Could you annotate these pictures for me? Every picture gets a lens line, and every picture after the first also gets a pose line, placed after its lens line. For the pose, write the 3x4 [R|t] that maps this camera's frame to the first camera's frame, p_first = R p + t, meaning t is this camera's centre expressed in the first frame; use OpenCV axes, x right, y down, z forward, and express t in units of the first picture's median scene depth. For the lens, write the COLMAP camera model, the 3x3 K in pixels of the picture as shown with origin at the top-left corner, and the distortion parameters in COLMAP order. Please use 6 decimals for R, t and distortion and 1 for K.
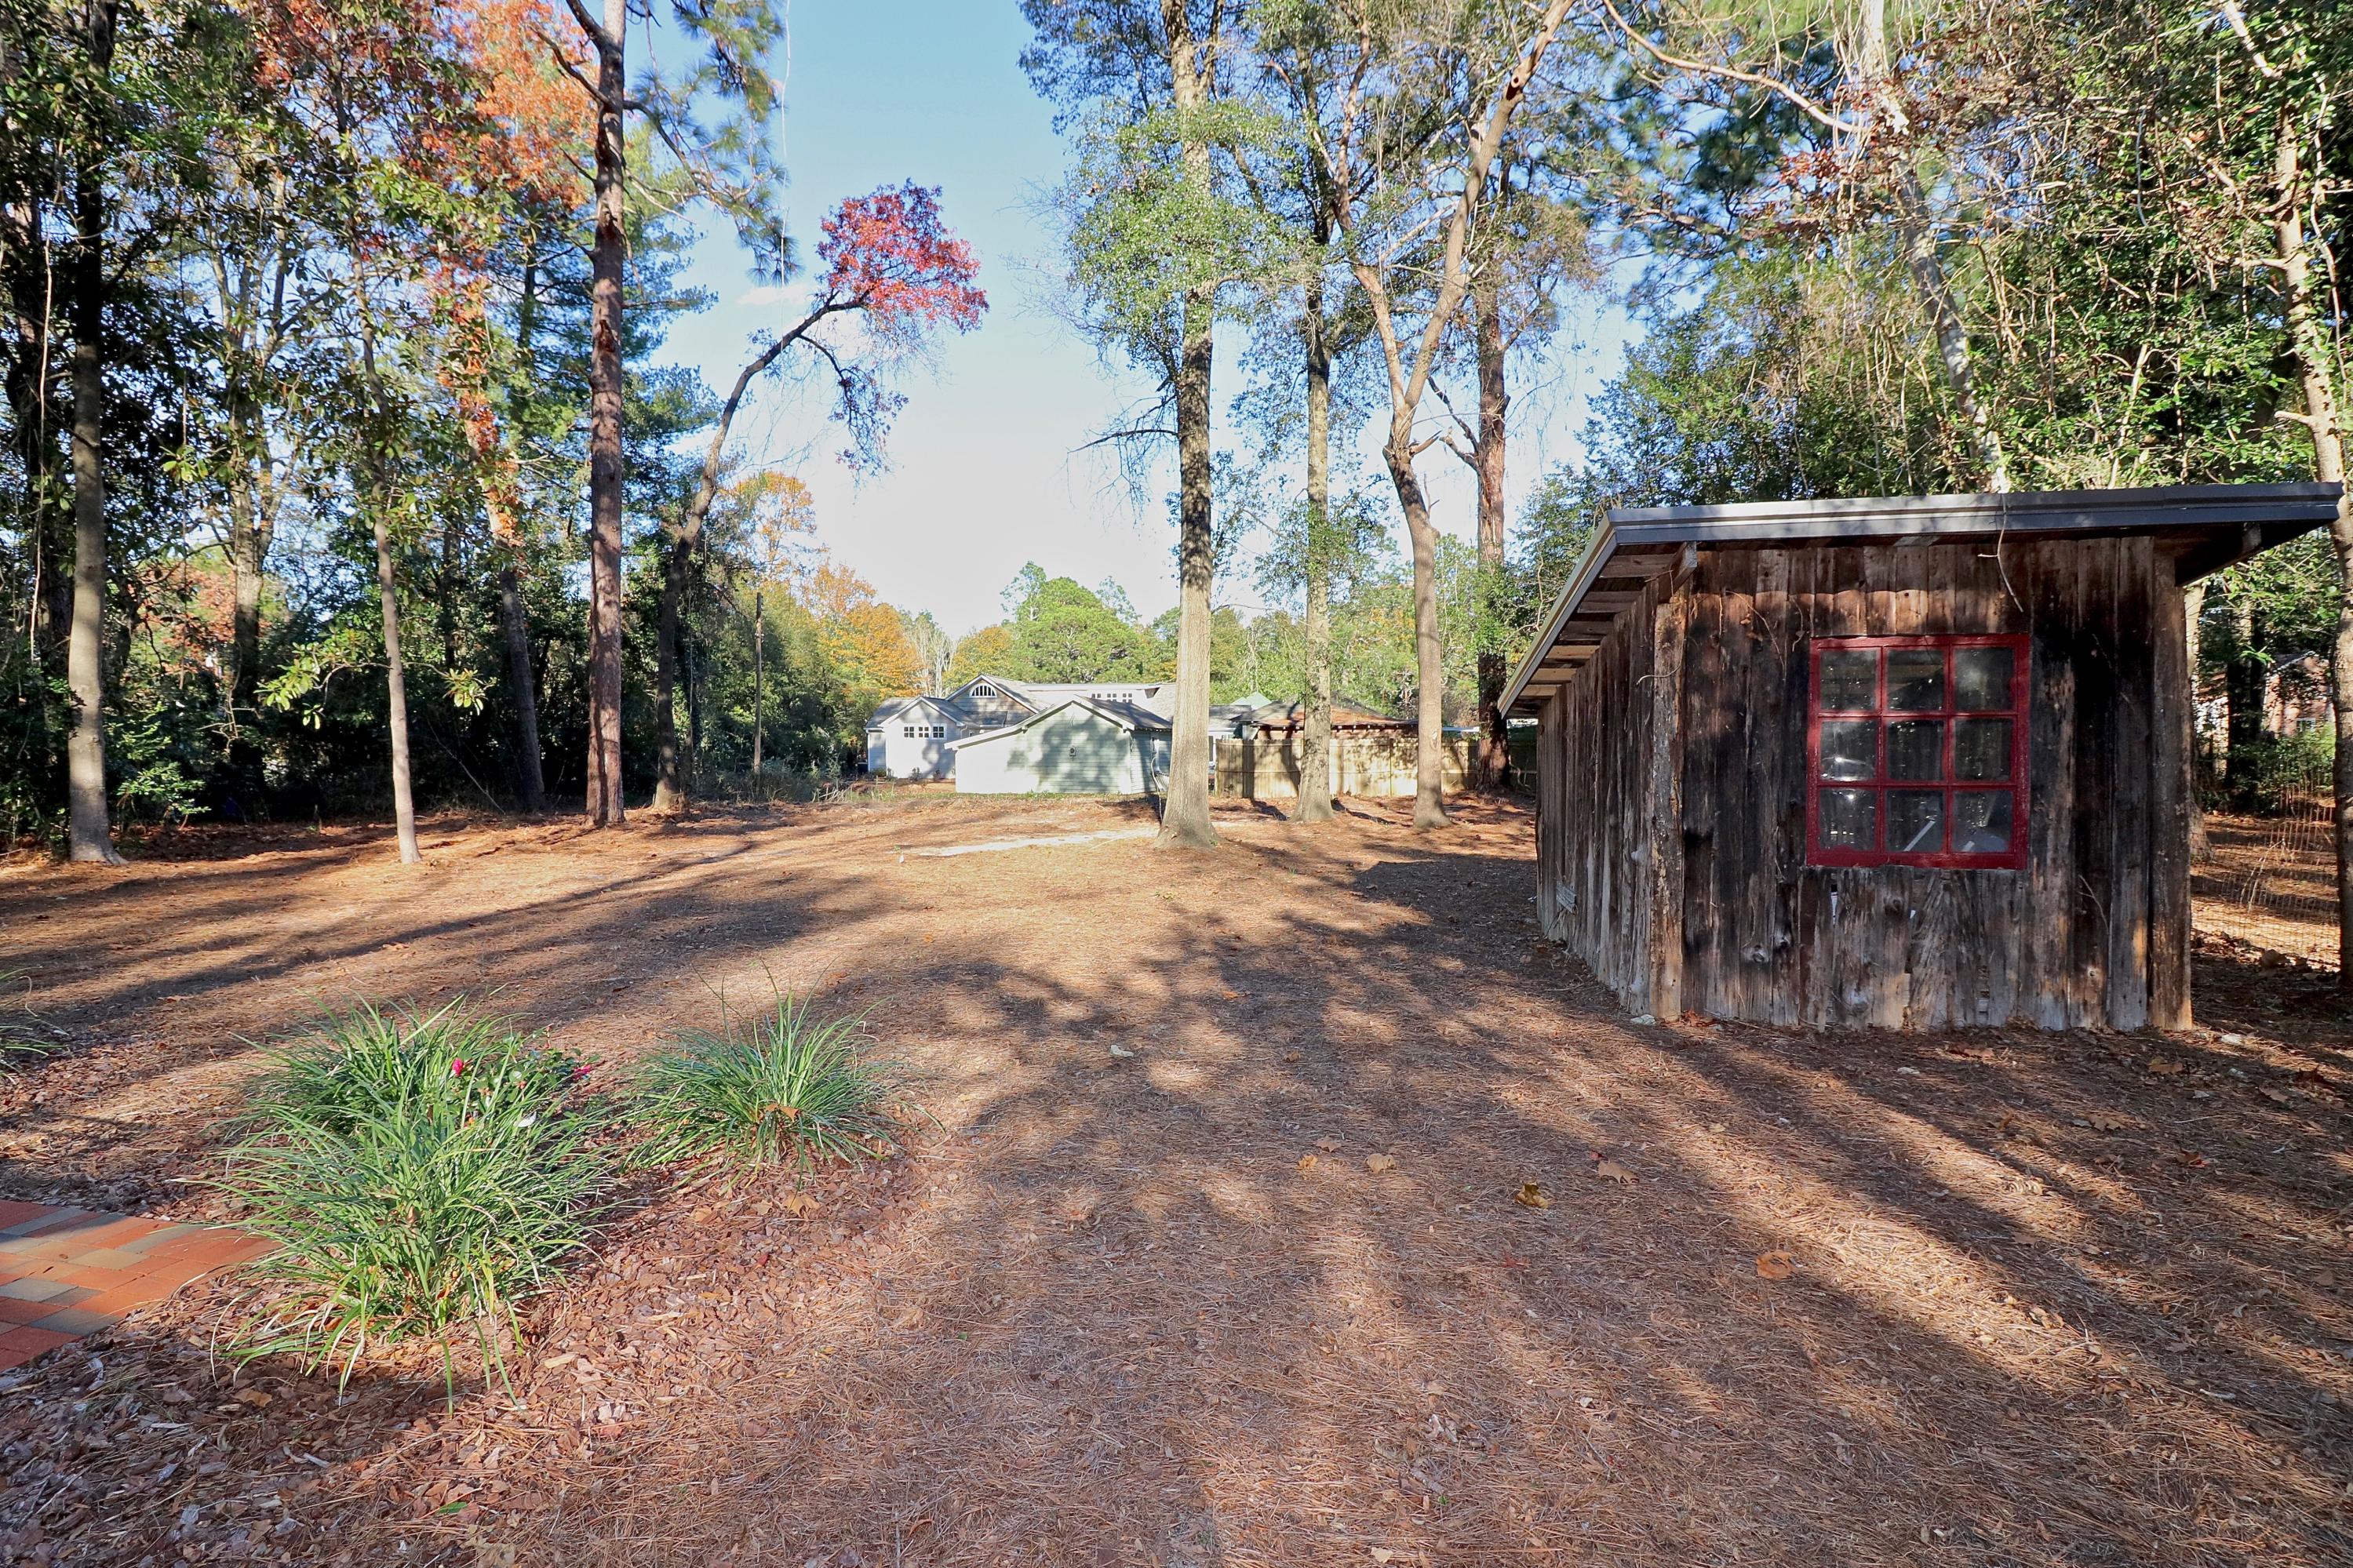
lens RADIAL K [[1100.3, 0, 1183.0], [0, 1100.3, 785.3], [0, 0, 1]] dist [-0.010583, -0.006665]
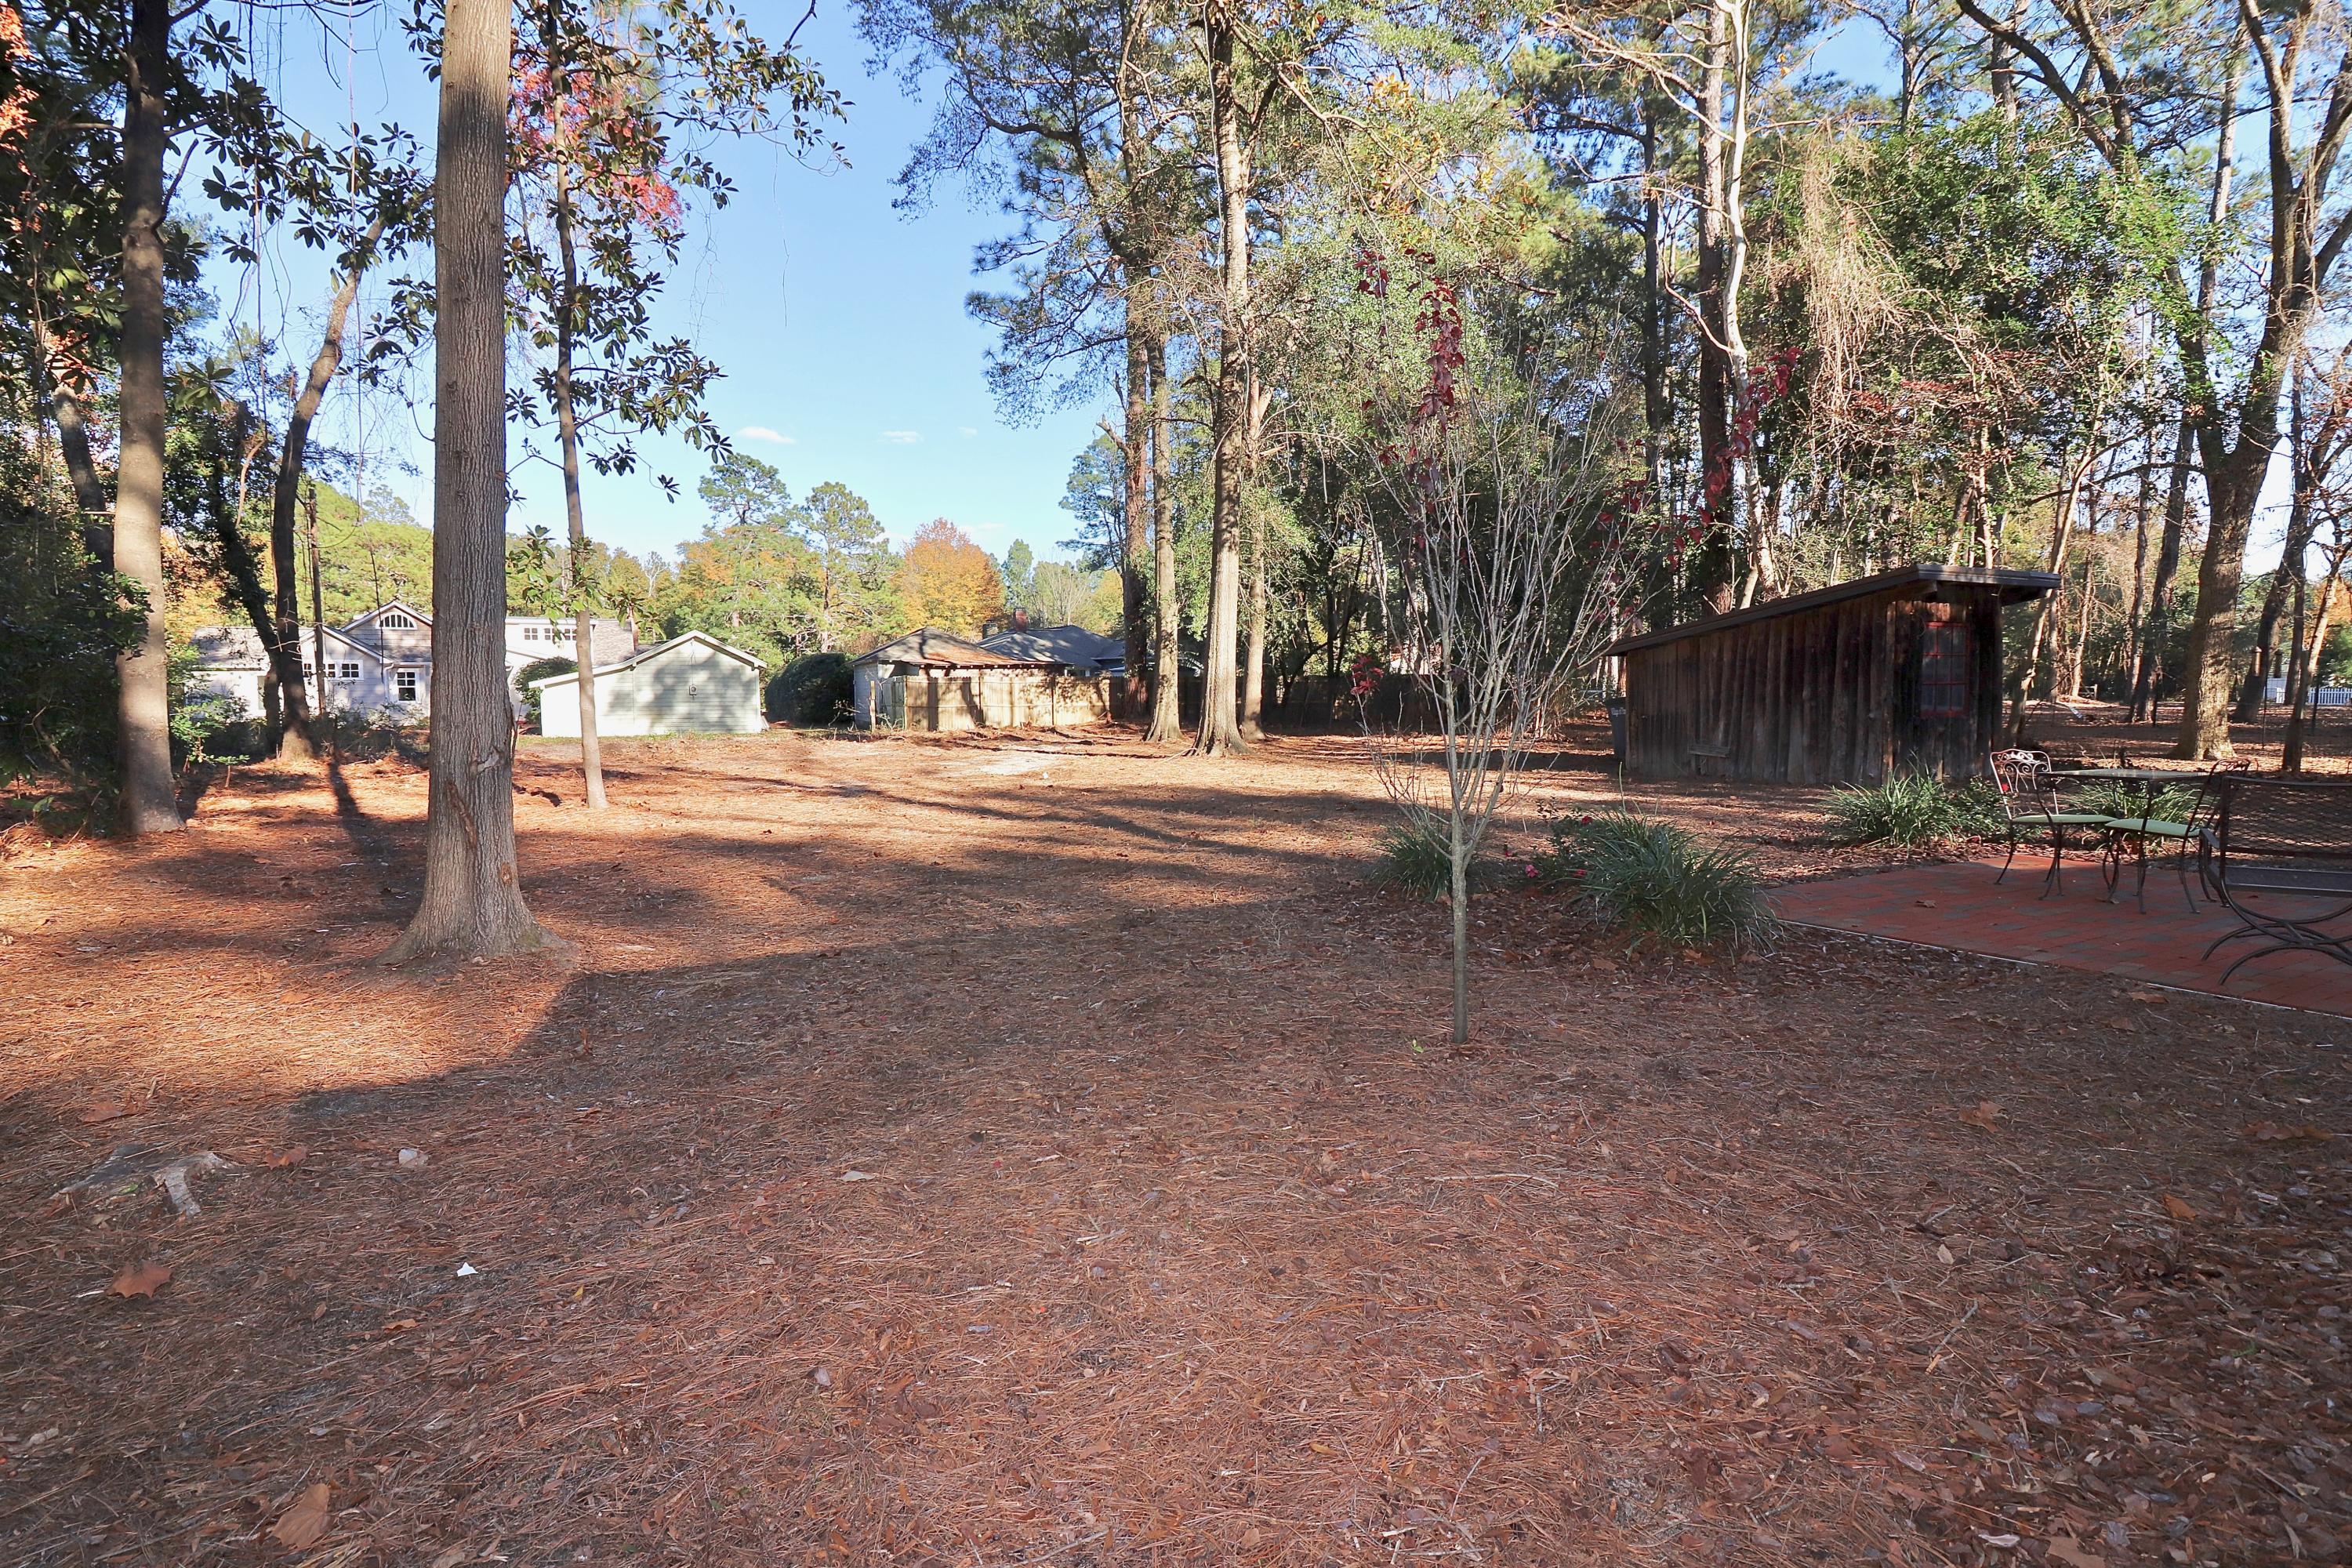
lens RADIAL K [[1053.3, 0, 1201.3], [0, 1053.3, 766.4], [0, 0, 1]] dist [-0.016583, -0.000742]
pose [[0.793991, -0.047394, 0.606079, -0.370930], [0.026311, 0.998701, 0.043627, 0.007029], [-0.607360, -0.018693, 0.794207, 0.025082]]
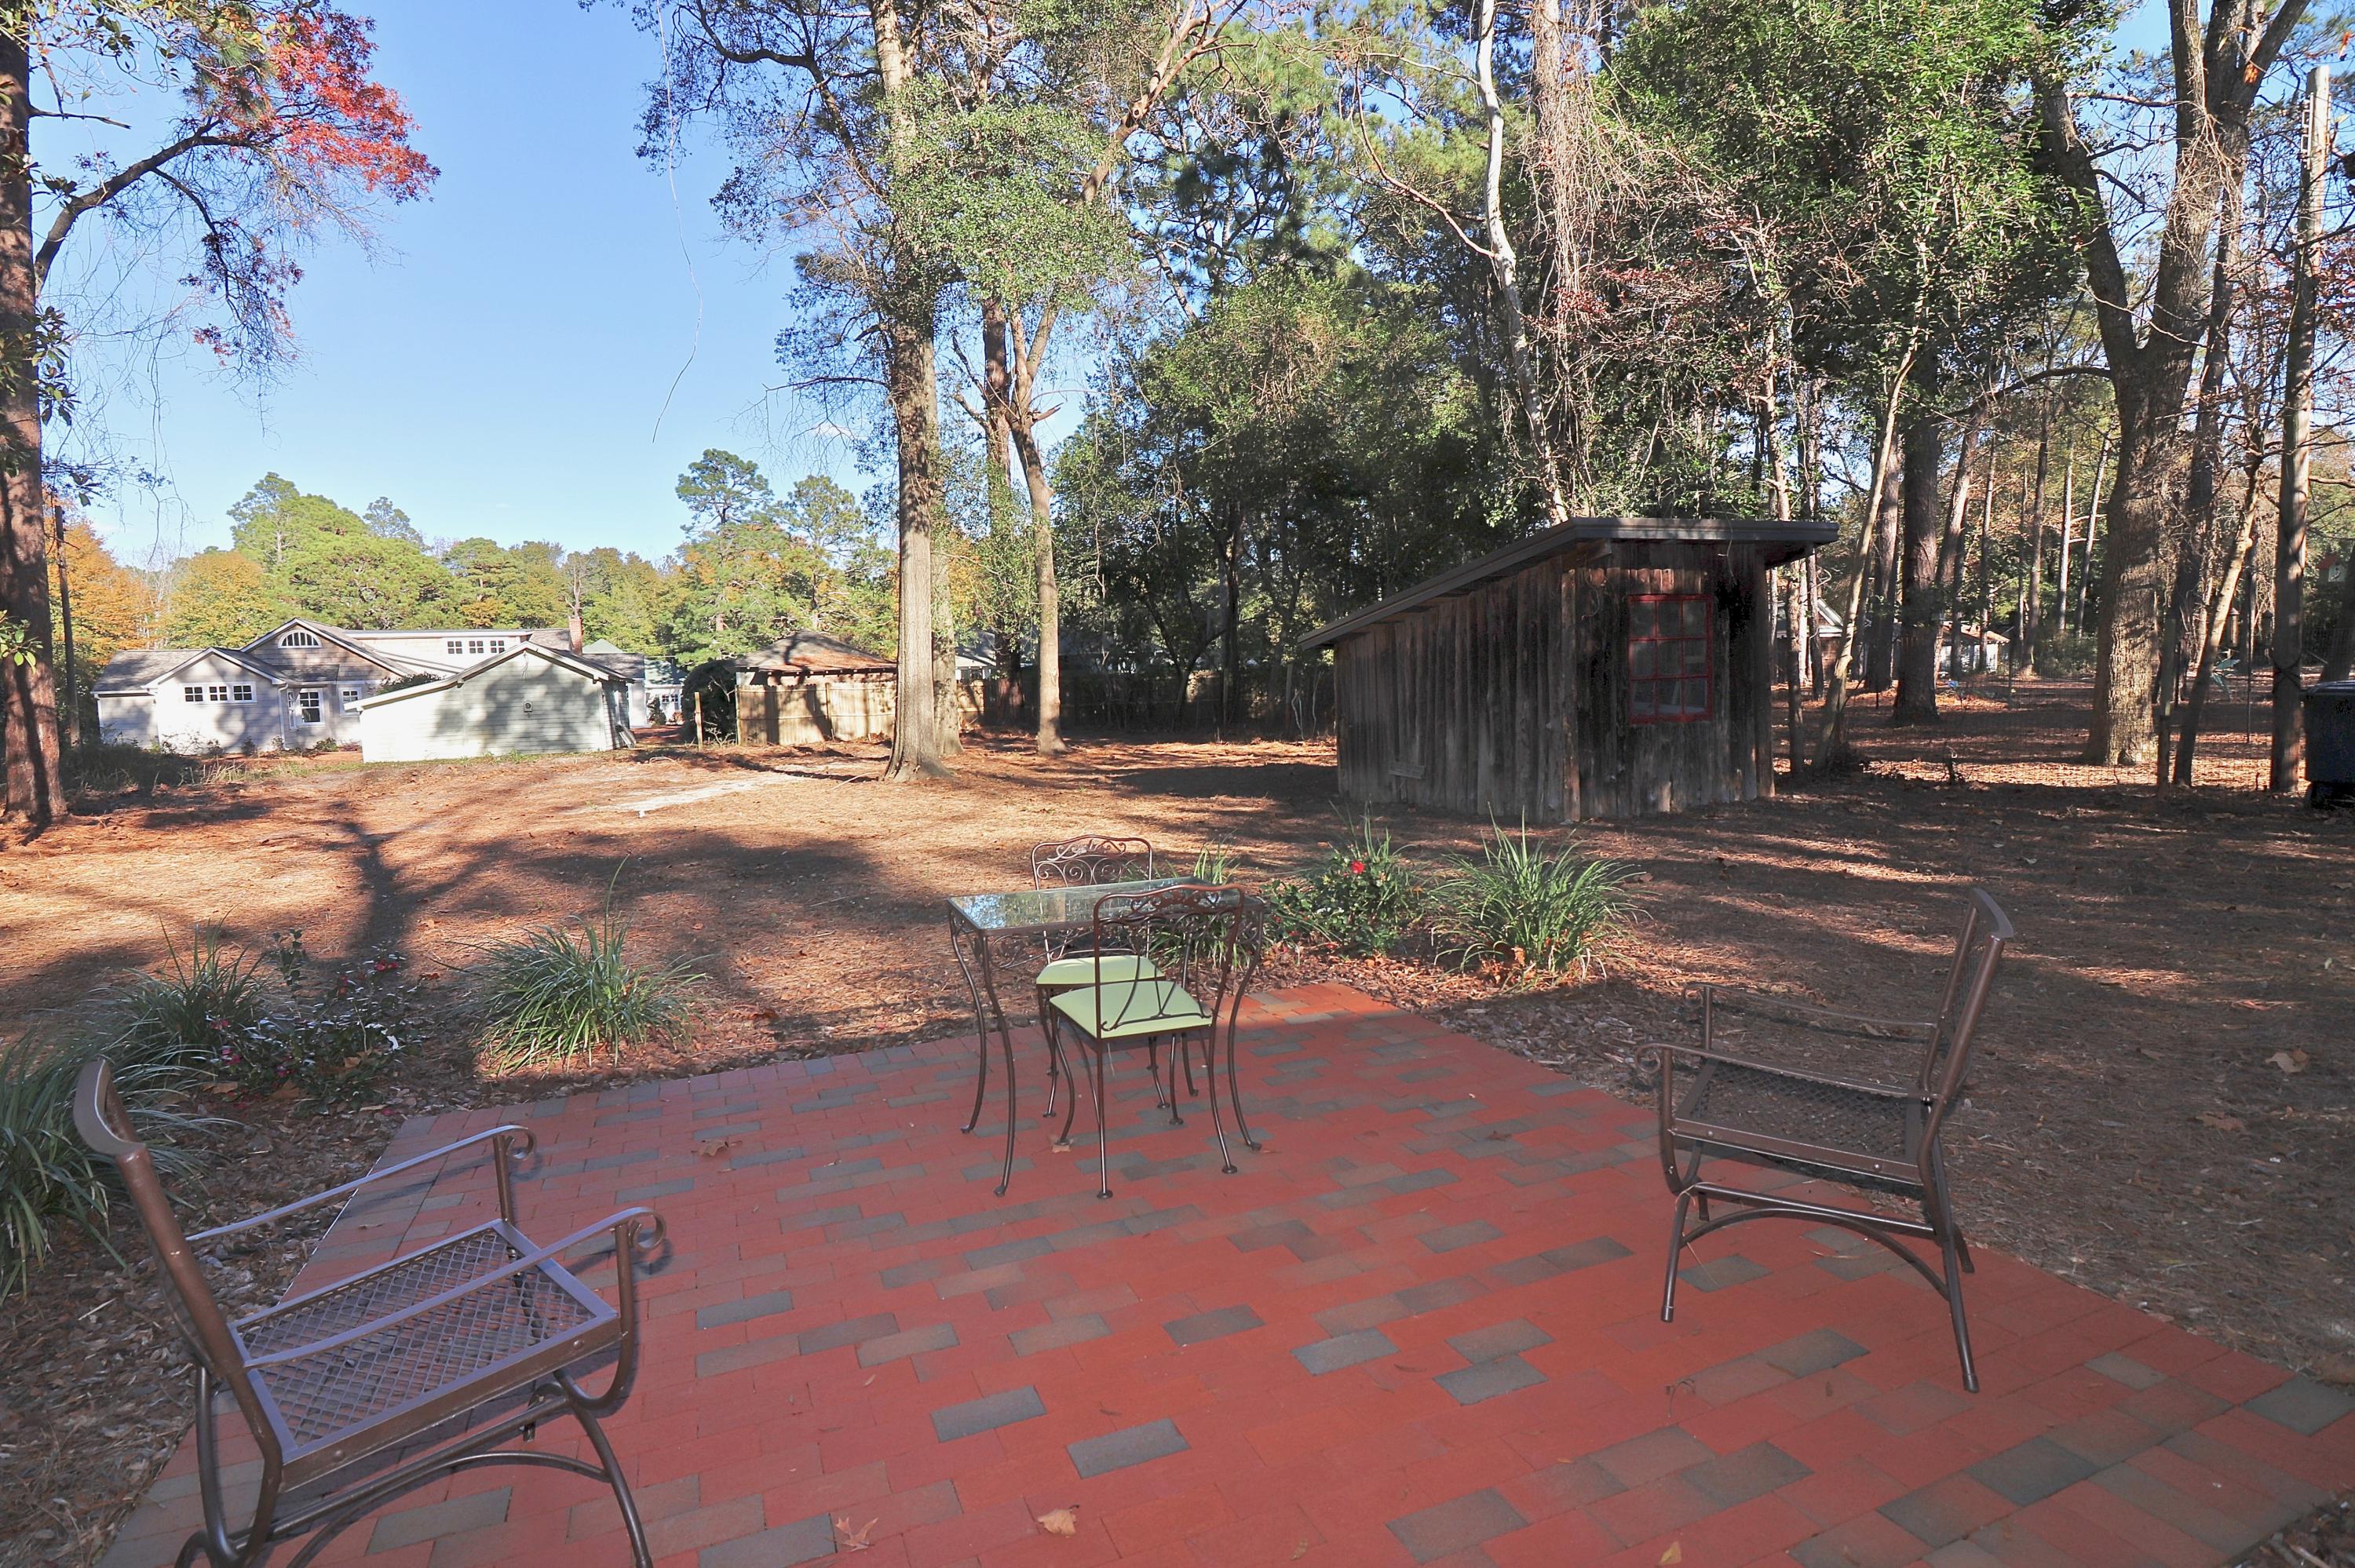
lens RADIAL K [[1101.3, 0, 1184.1], [0, 1101.3, 779.0], [0, 0, 1]] dist [-0.010583, -0.006665]
pose [[0.835150, -0.075180, 0.544859, -0.176334], [0.052288, 0.996980, 0.057418, 0.003559], [-0.547531, -0.019463, 0.836559, -0.015422]]
